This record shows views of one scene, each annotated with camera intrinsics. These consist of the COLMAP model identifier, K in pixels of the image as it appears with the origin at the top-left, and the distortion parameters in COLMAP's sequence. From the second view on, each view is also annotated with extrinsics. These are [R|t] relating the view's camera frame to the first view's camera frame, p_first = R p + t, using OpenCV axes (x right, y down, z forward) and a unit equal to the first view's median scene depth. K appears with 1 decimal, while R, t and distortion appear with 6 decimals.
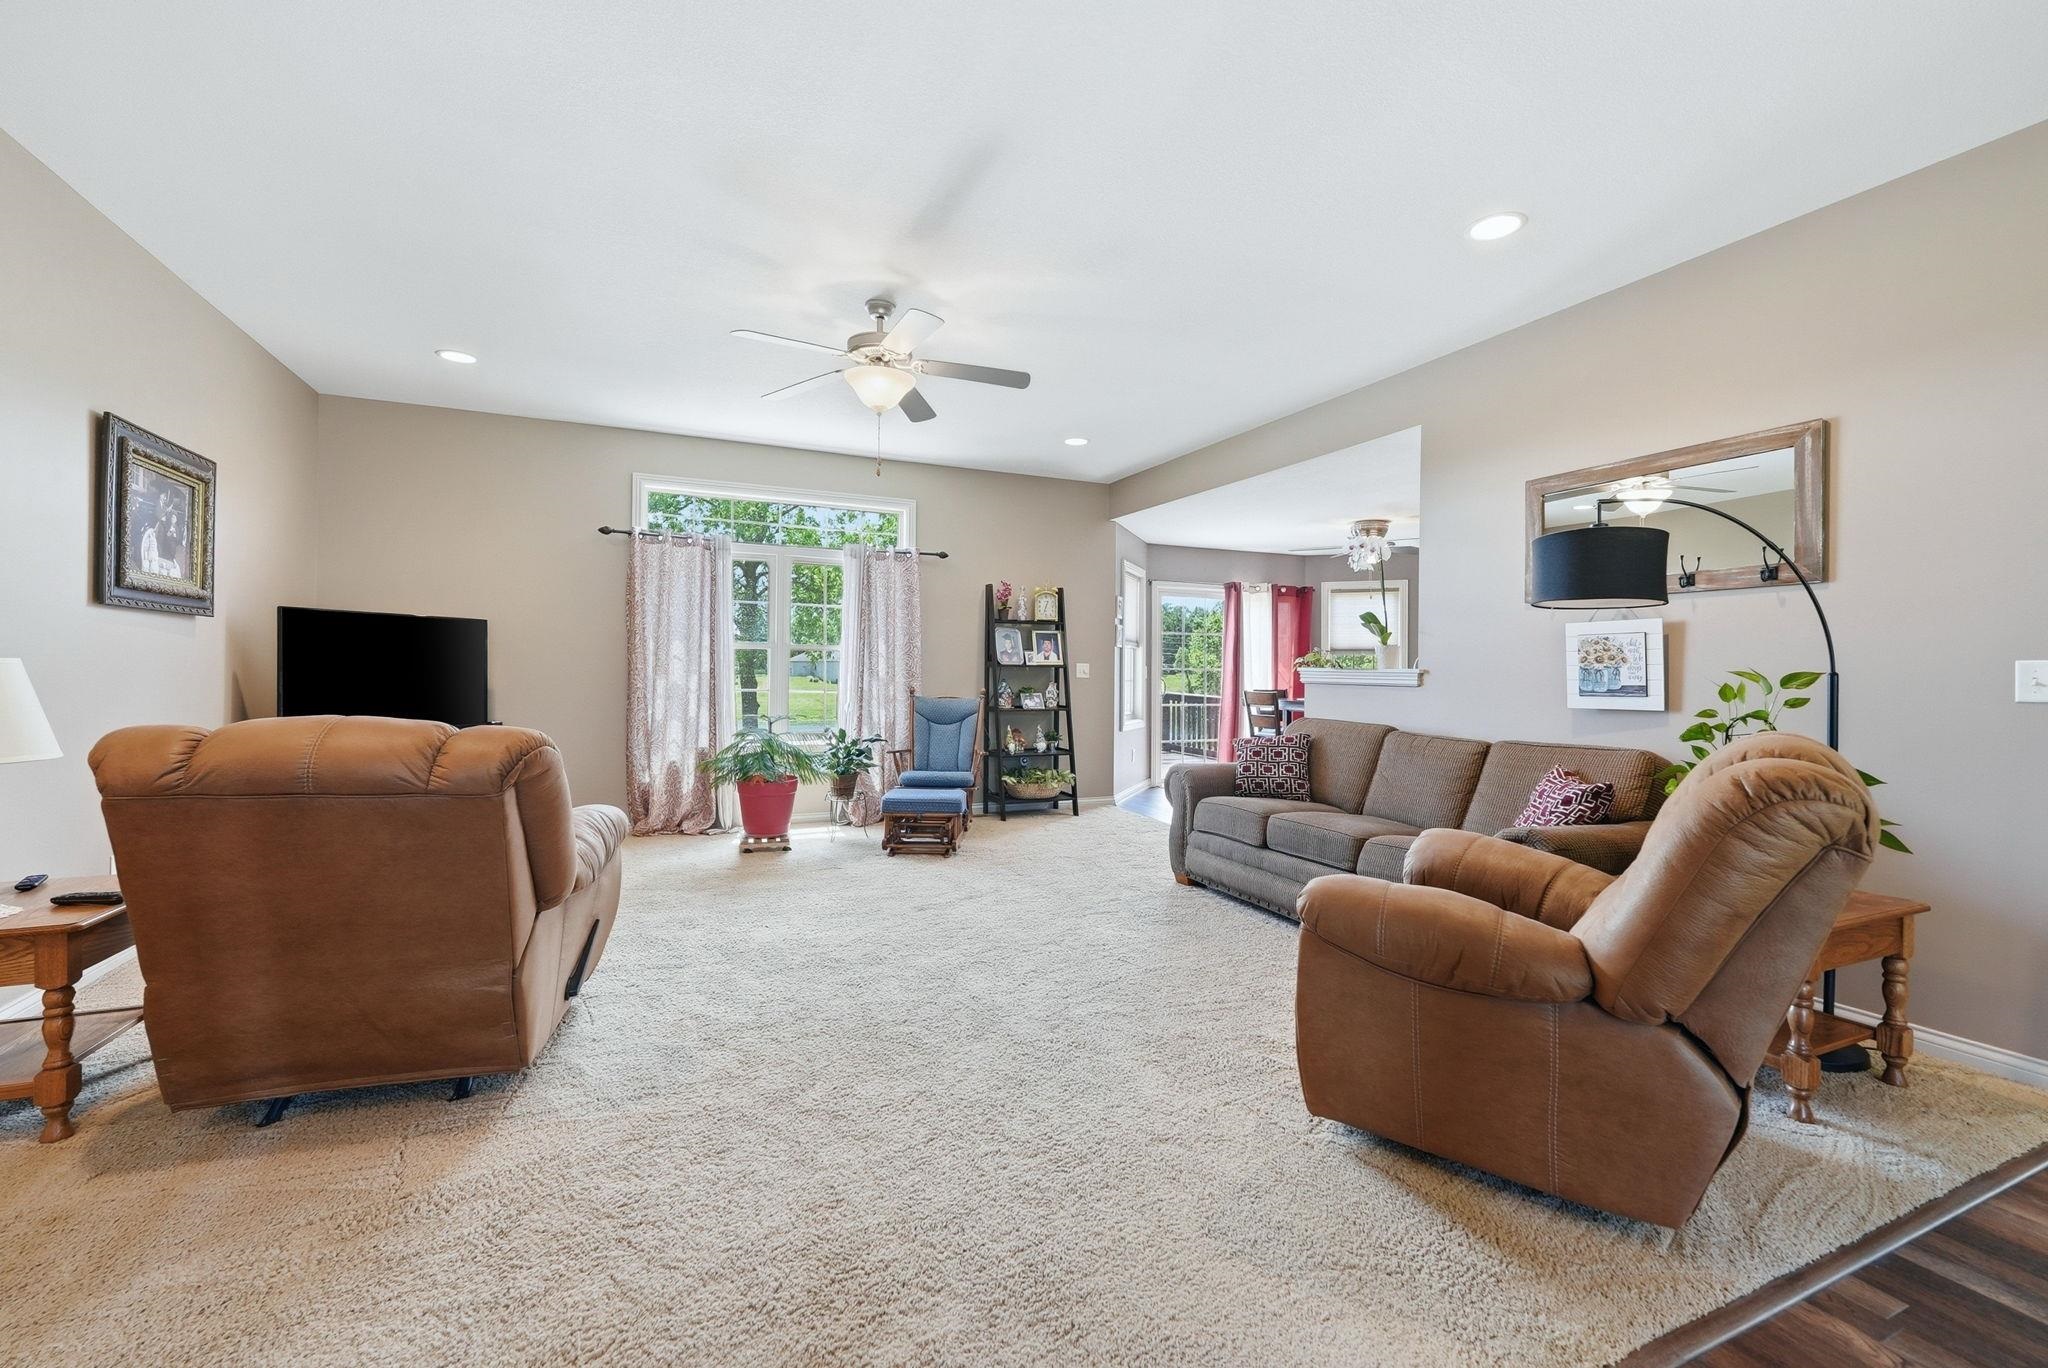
lens RADIAL K [[839.0, 0, 1018.2], [0, 839.0, 672.2], [0, 0, 1]] dist [-0.004230, 0.000524]
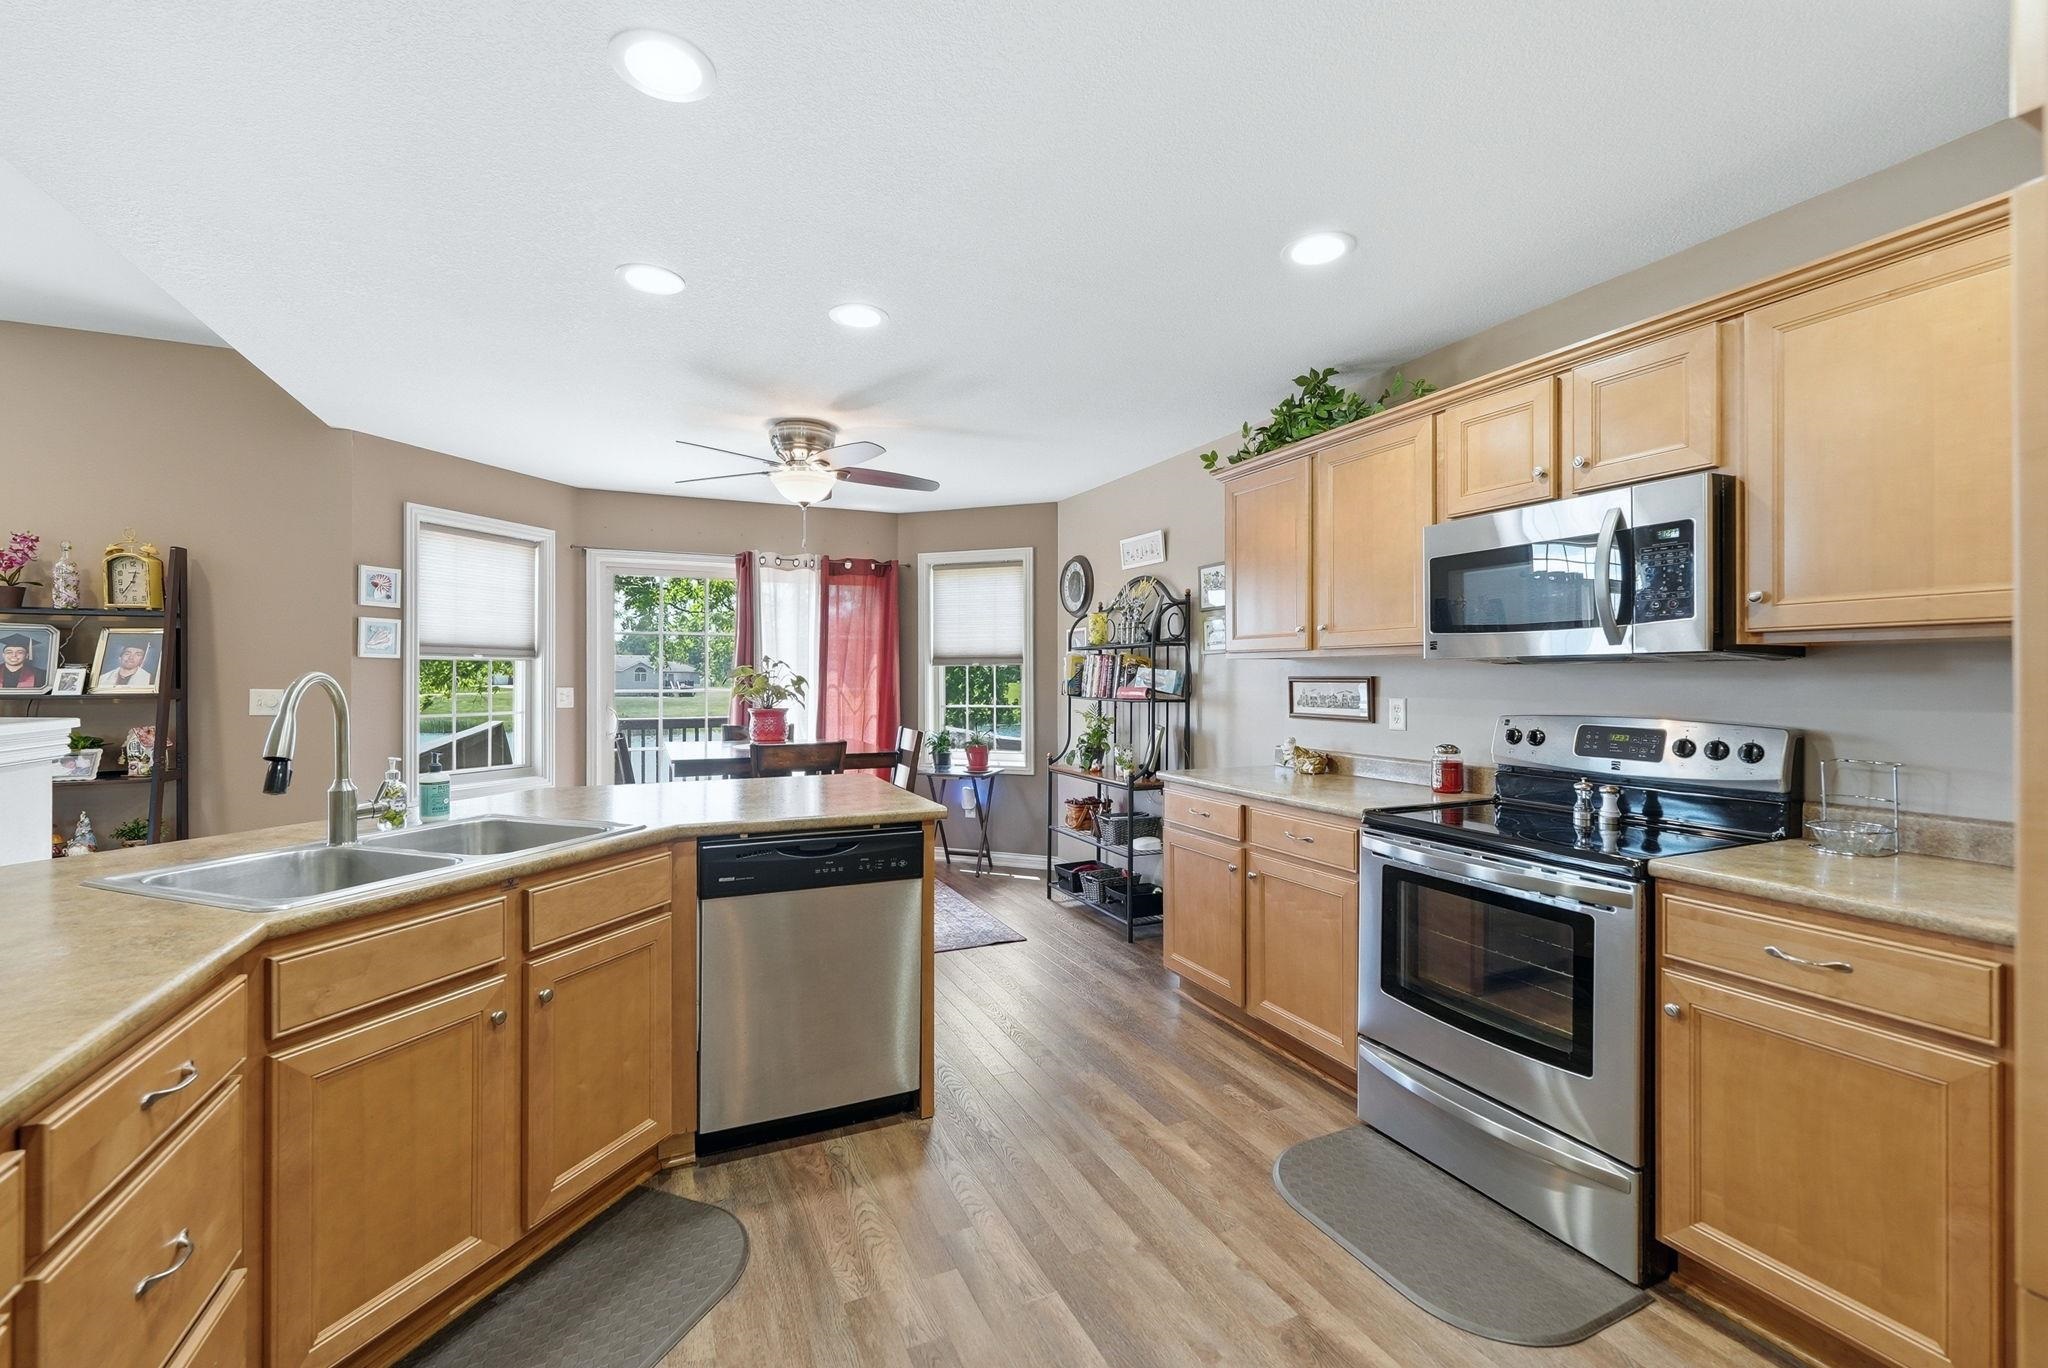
lens RADIAL K [[839.0, 0, 1018.7], [0, 839.0, 681.2], [0, 0, 1]] dist [-0.004230, 0.000524]
pose [[0.999891, -0.008441, 0.012096, 0.771282], [0.008402, 0.999959, 0.003343, -0.018068], [-0.012123, -0.003241, 0.999921, 0.625959]]
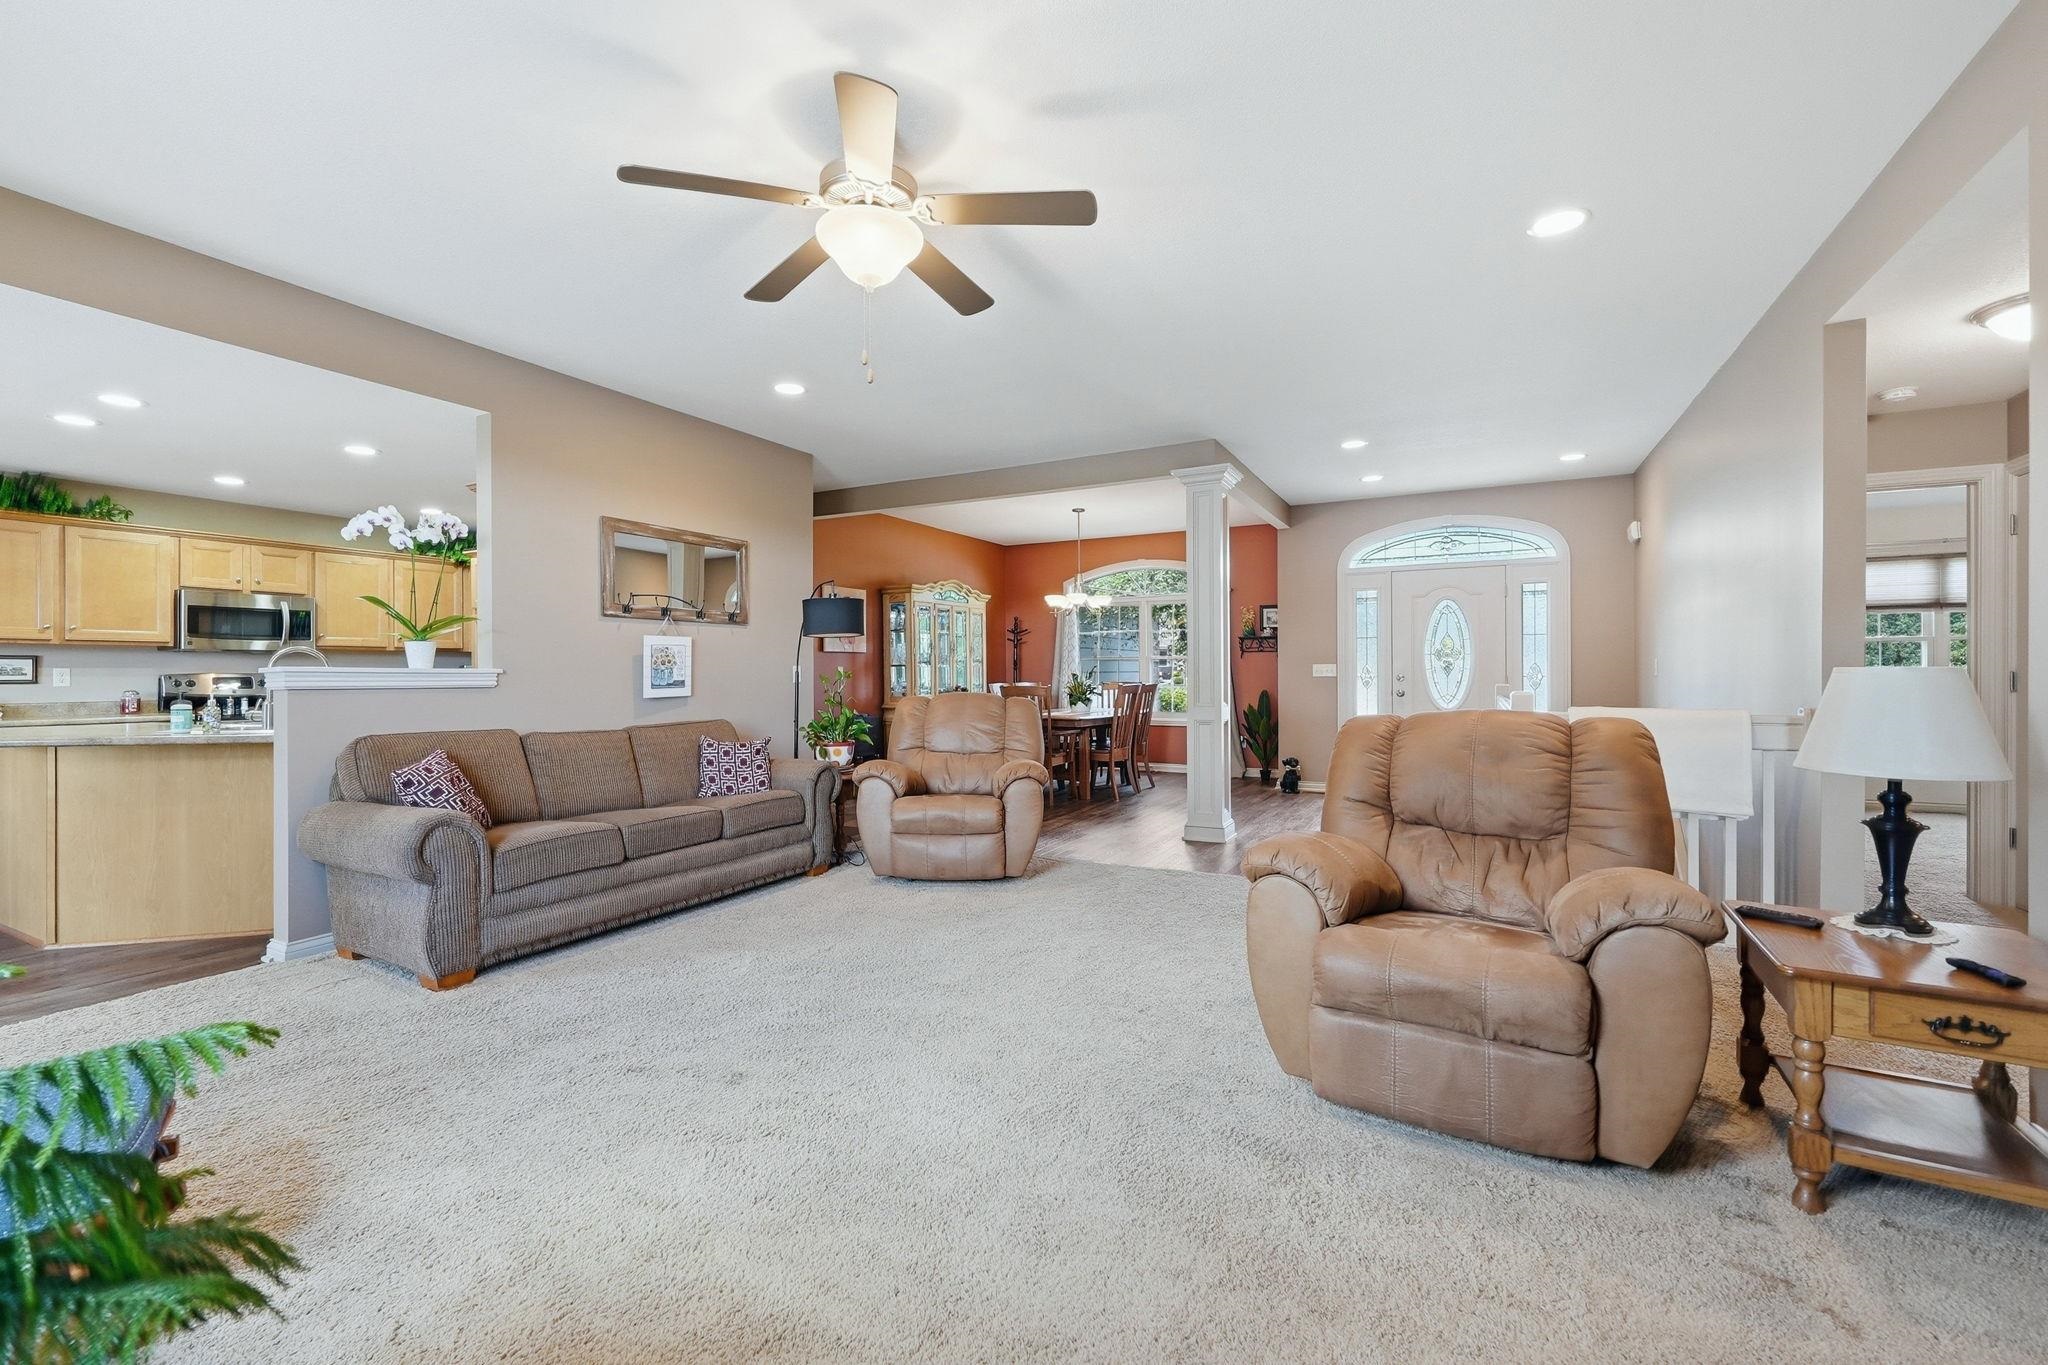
lens RADIAL K [[839.0, 0, 1021.7], [0, 839.0, 680.9], [0, 0, 1]] dist [-0.004230, 0.000524]
pose [[-0.623706, -0.010759, 0.781585, -0.533396], [-0.002931, 0.999930, 0.011425, -0.001314], [-0.781653, 0.004835, -0.623694, 0.936643]]
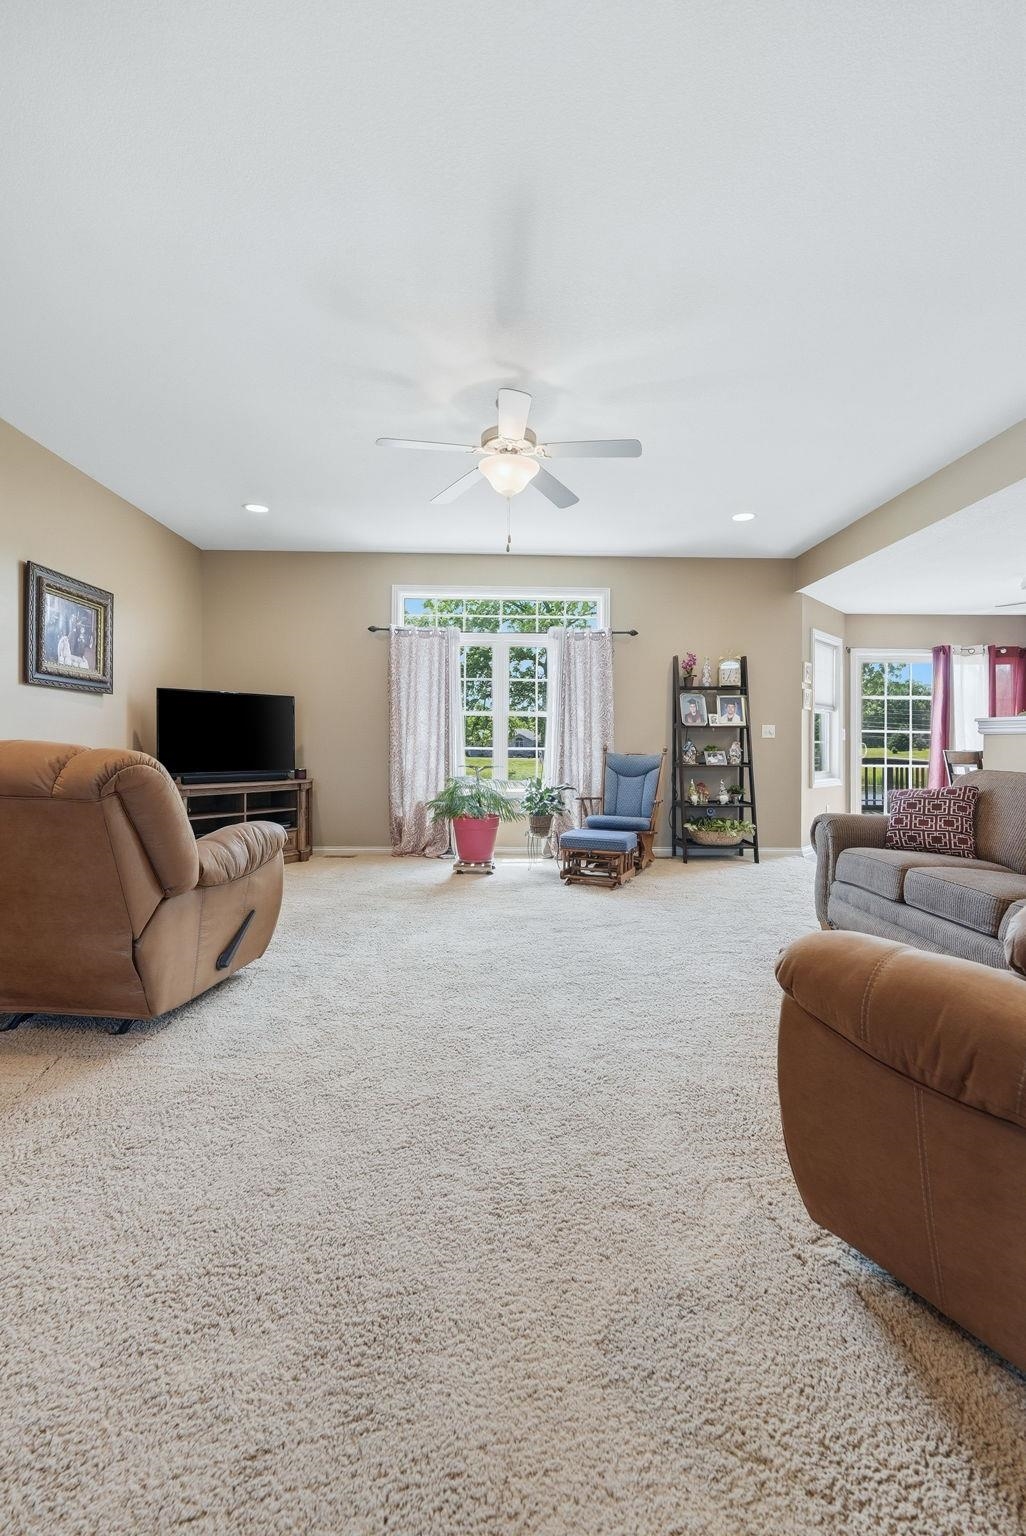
lens RADIAL K [[652.8, 0, 519.0], [0, 652.8, 748.6], [0, 0, 1]] dist [-0.002651, 0.000085]
pose [[0.926862, -0.003191, -0.375389, 0.130701], [0.003597, 0.999993, 0.000381, 0.026354], [0.375386, -0.001704, 0.926867, 0.122276]]
